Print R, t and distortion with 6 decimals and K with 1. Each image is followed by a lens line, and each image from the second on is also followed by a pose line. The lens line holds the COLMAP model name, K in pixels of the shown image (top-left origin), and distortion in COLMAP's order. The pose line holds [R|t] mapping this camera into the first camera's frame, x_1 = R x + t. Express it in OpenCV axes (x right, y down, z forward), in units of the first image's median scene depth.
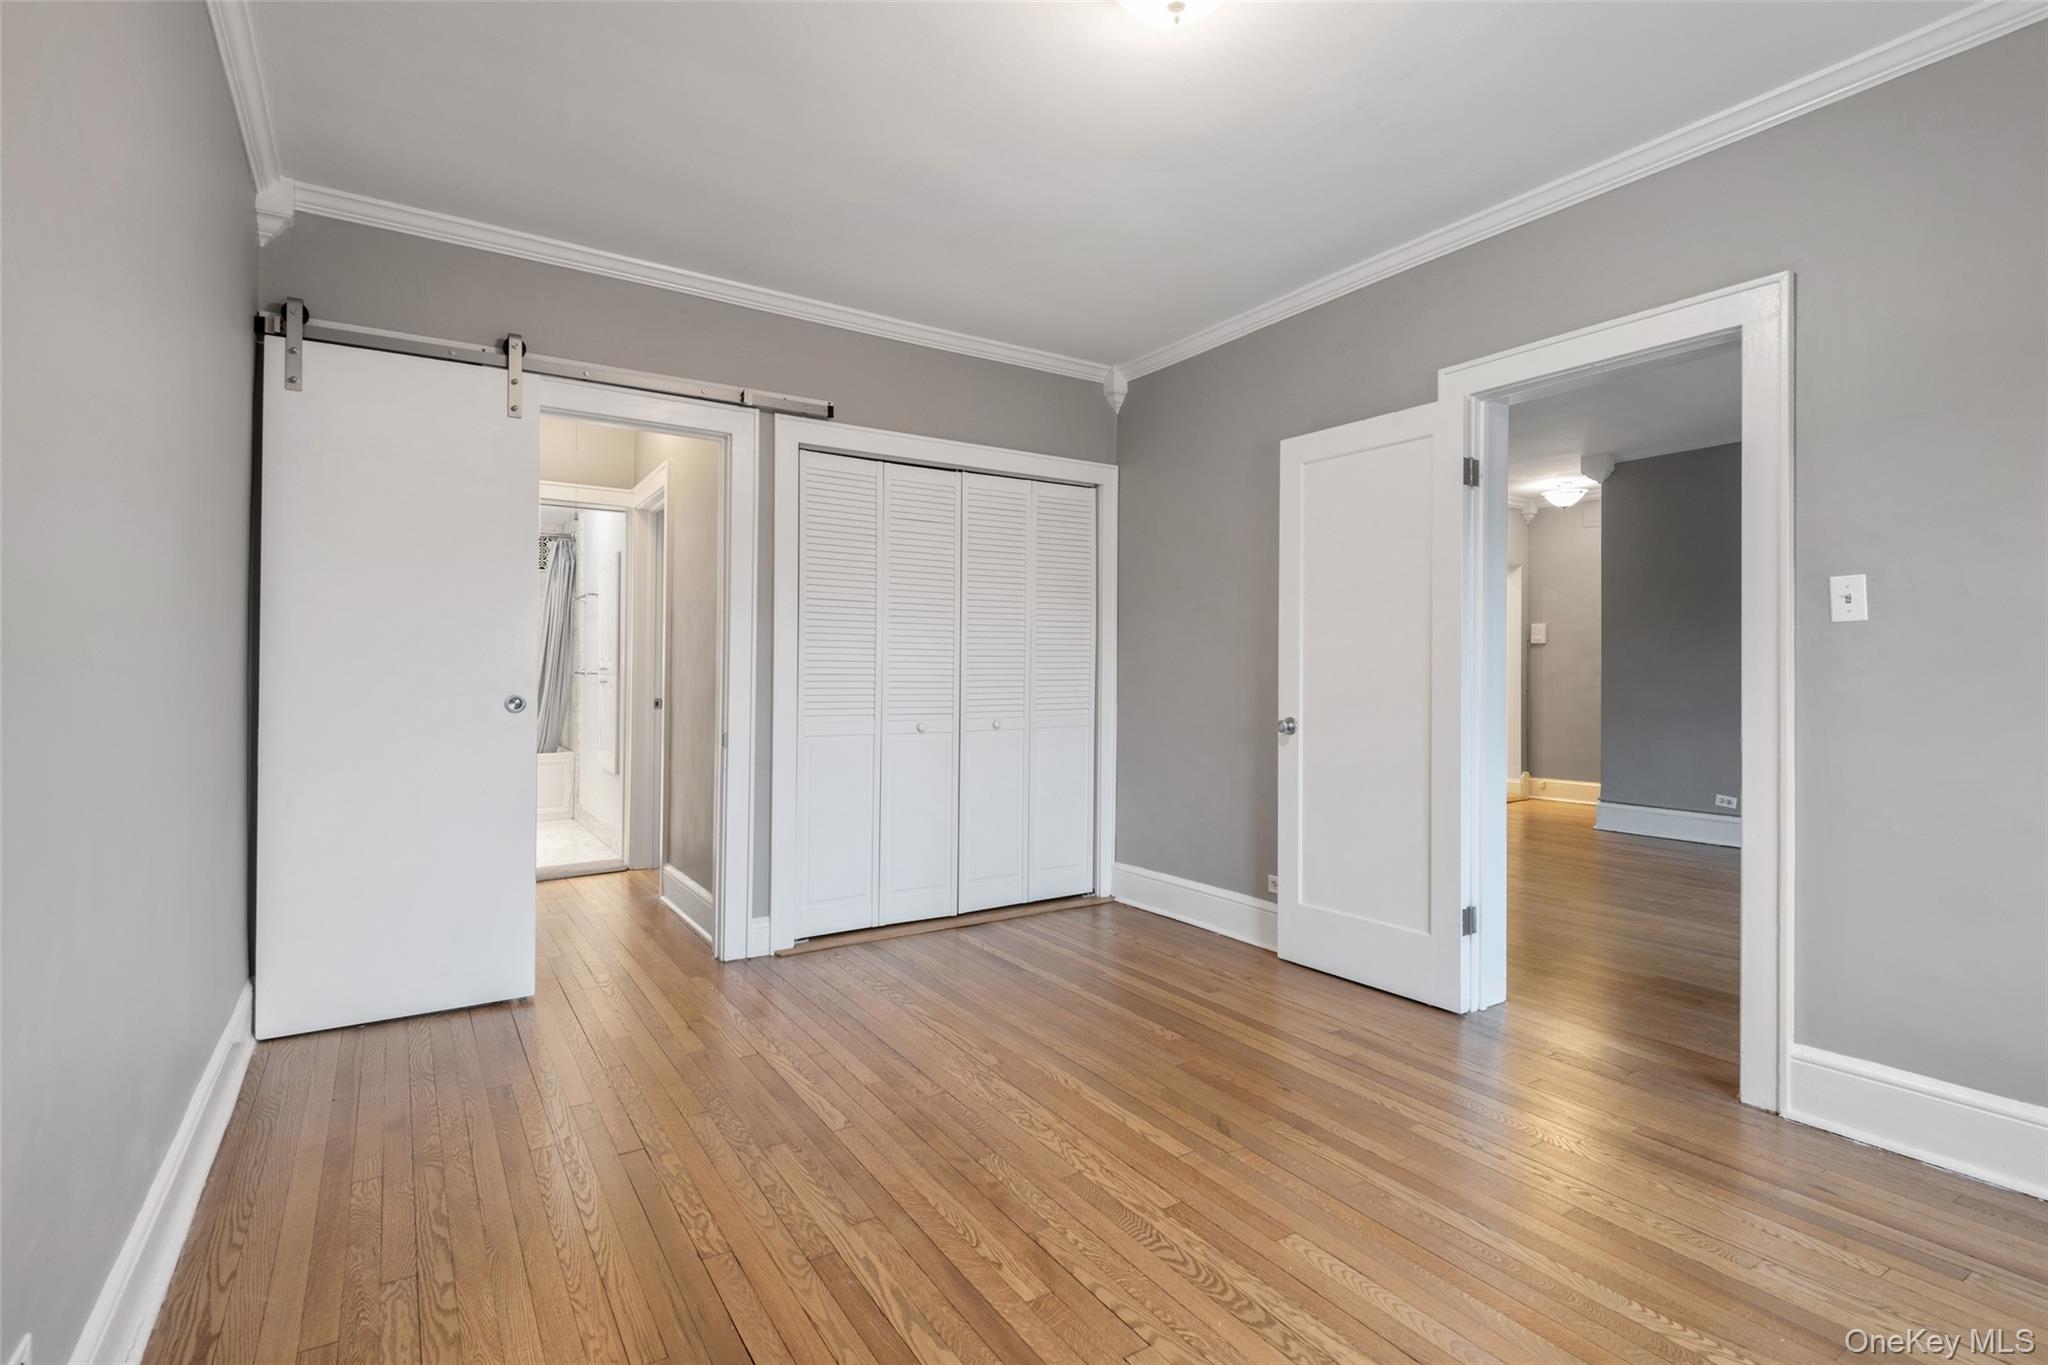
lens RADIAL K [[976.7, 0, 1054.0], [0, 976.7, 661.1], [0, 0, 1]] dist [0.000638, 0.000034]
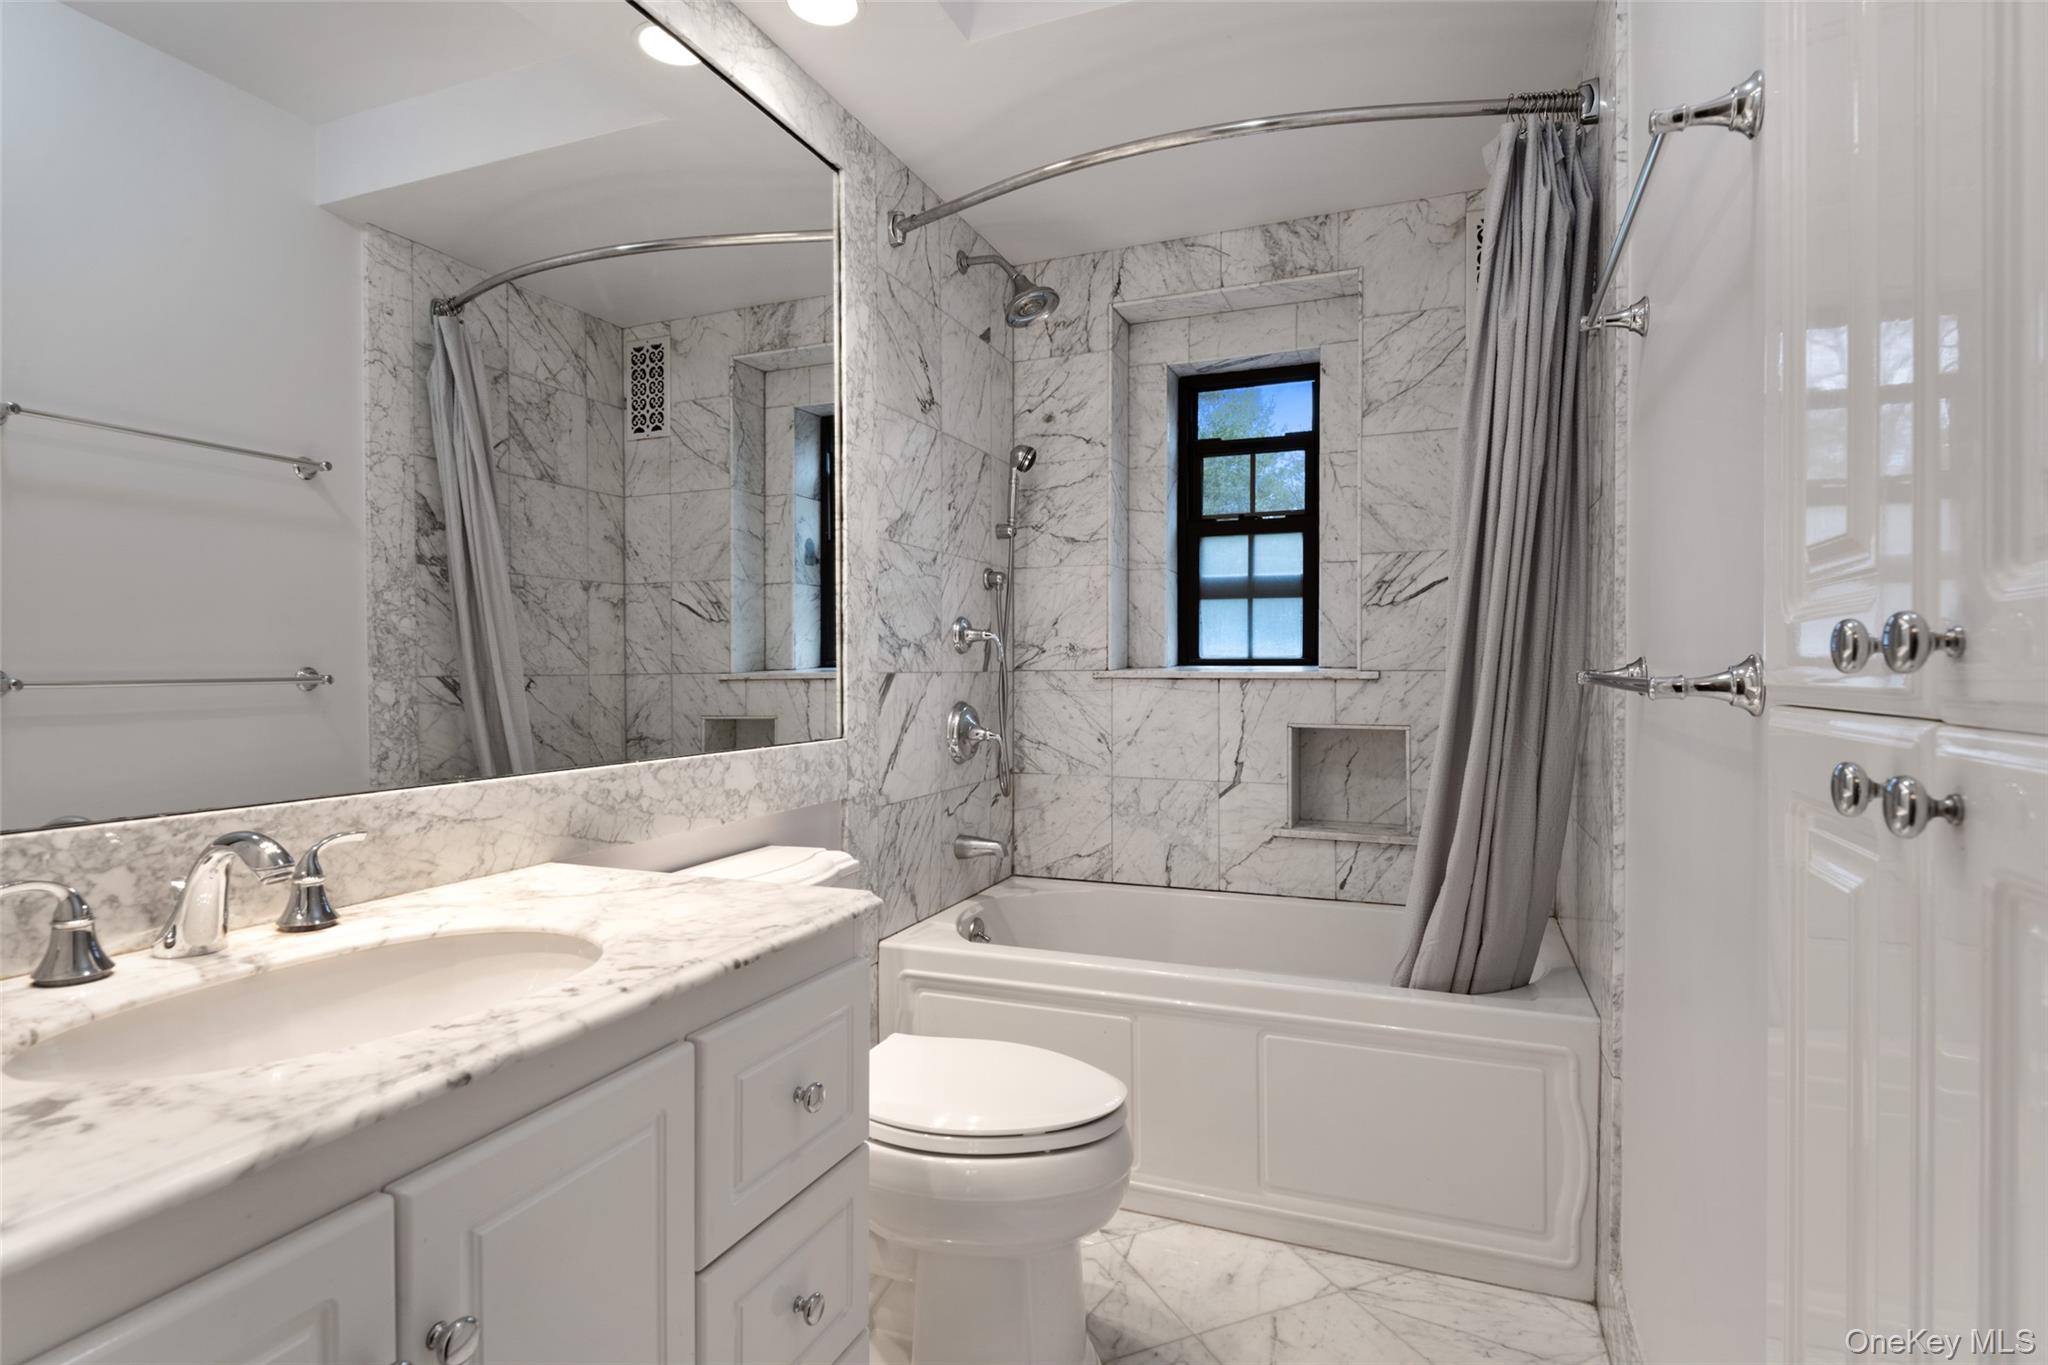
lens RADIAL K [[994.8, 0, 1024.0], [0, 994.8, 682.5], [0, 0, 1]] dist [0.000830, -0.000634]
pose [[0.548094, 0.001020, -0.836416, -0.371063], [0.011964, 0.999887, 0.009058, 0.009125], [0.836331, -0.014971, 0.548020, 0.763480]]
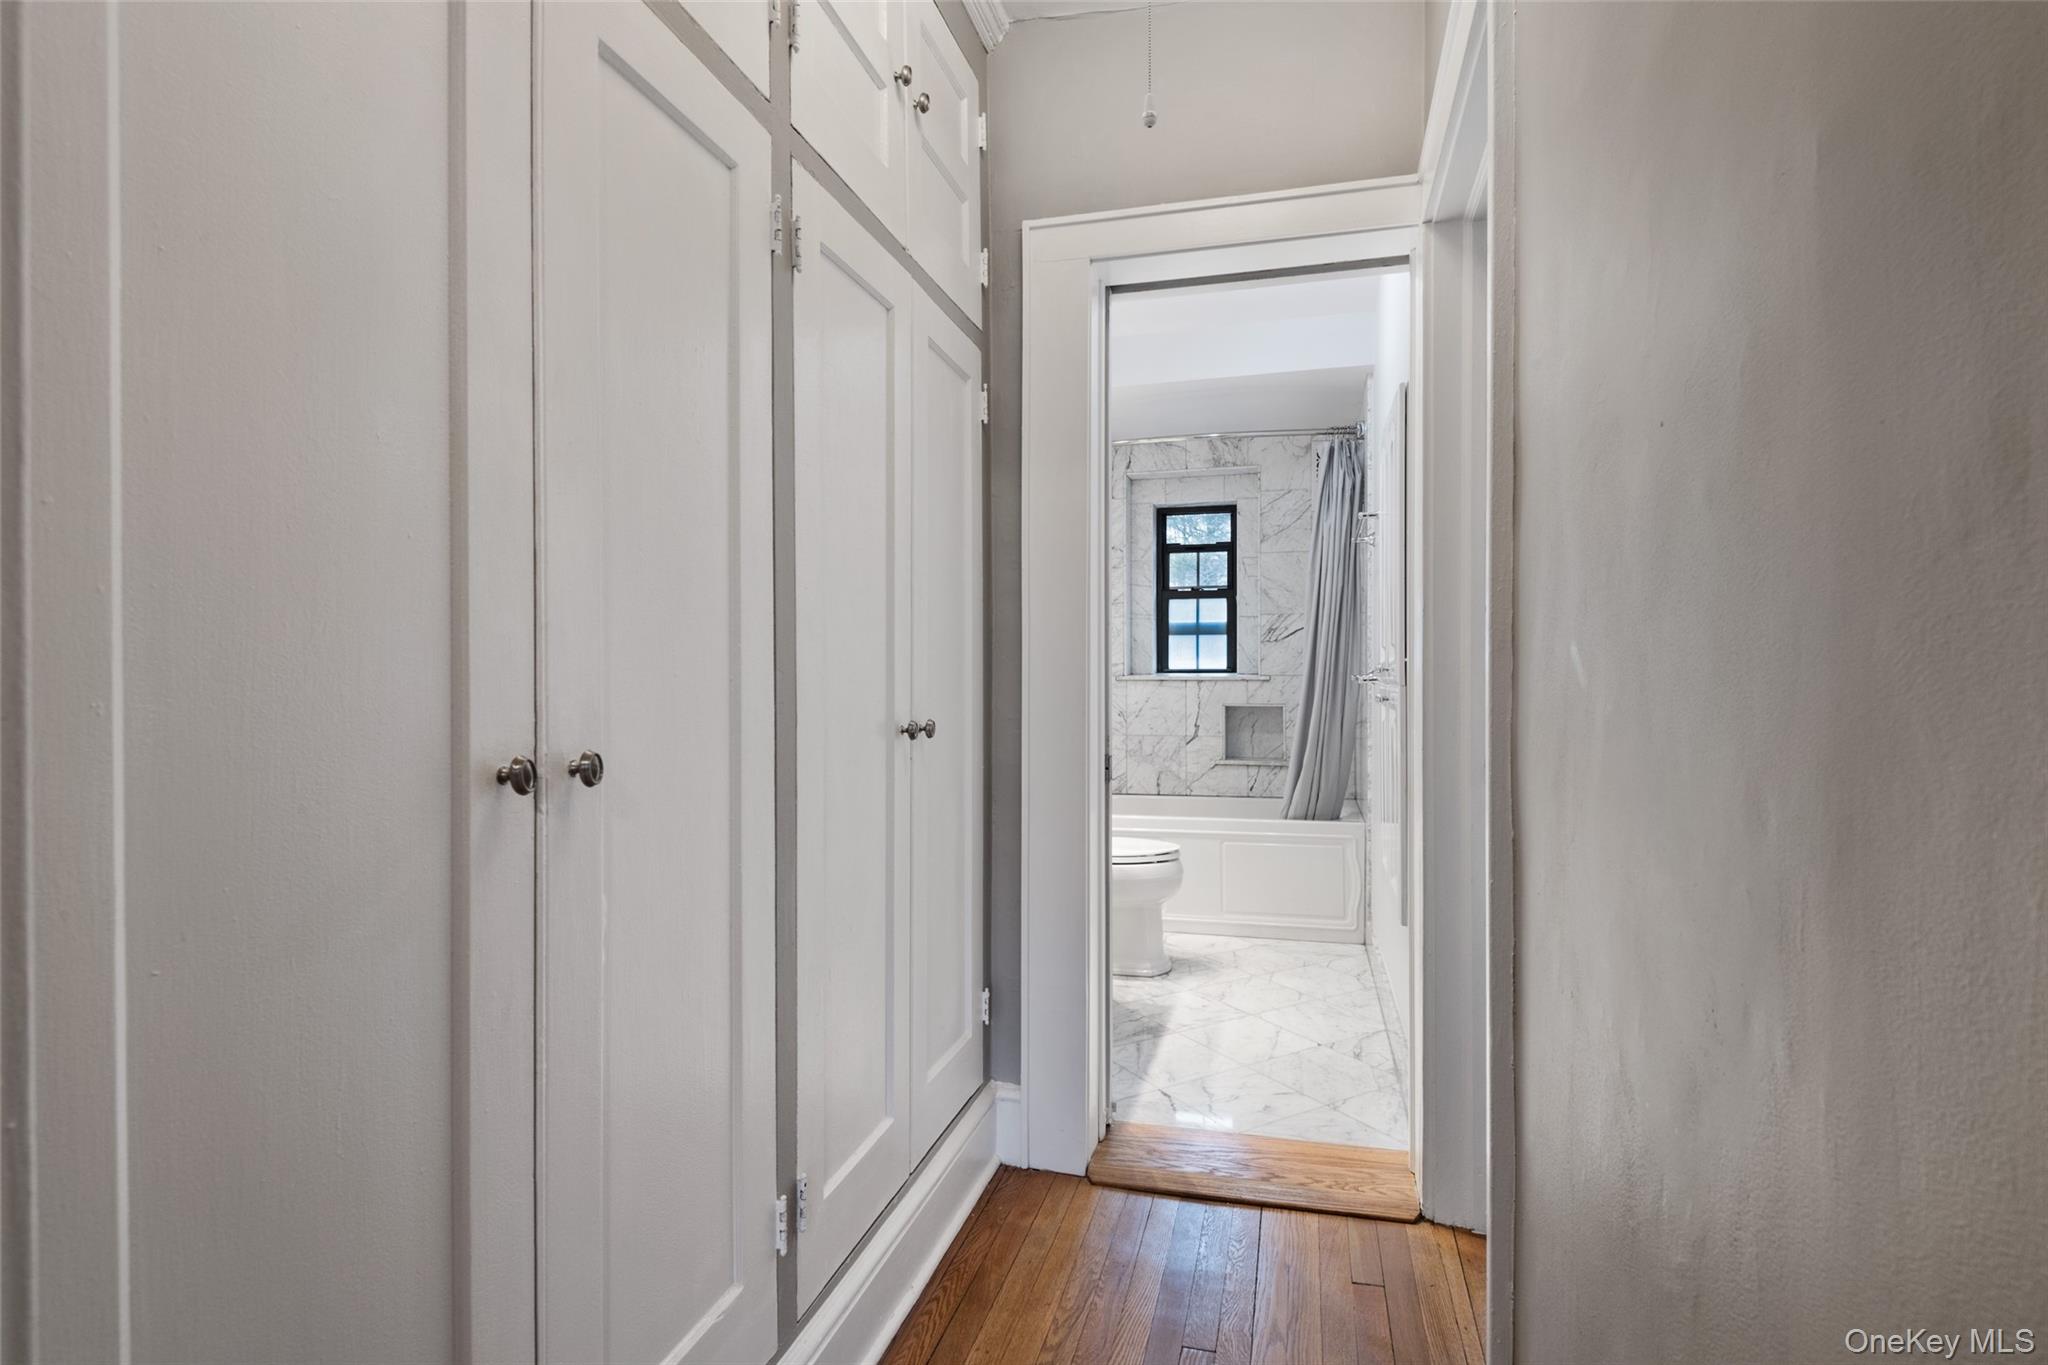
lens RADIAL K [[1052.7, 0, 1024.0], [0, 1052.7, 682.5], [0, 0, 1]] dist [-0.001190, -0.000213]
pose [[0.659299, -0.005368, -0.751862, -0.175483], [0.015071, 0.999868, 0.006076, 0.007444], [0.751730, -0.015337, 0.659293, 0.474008]]
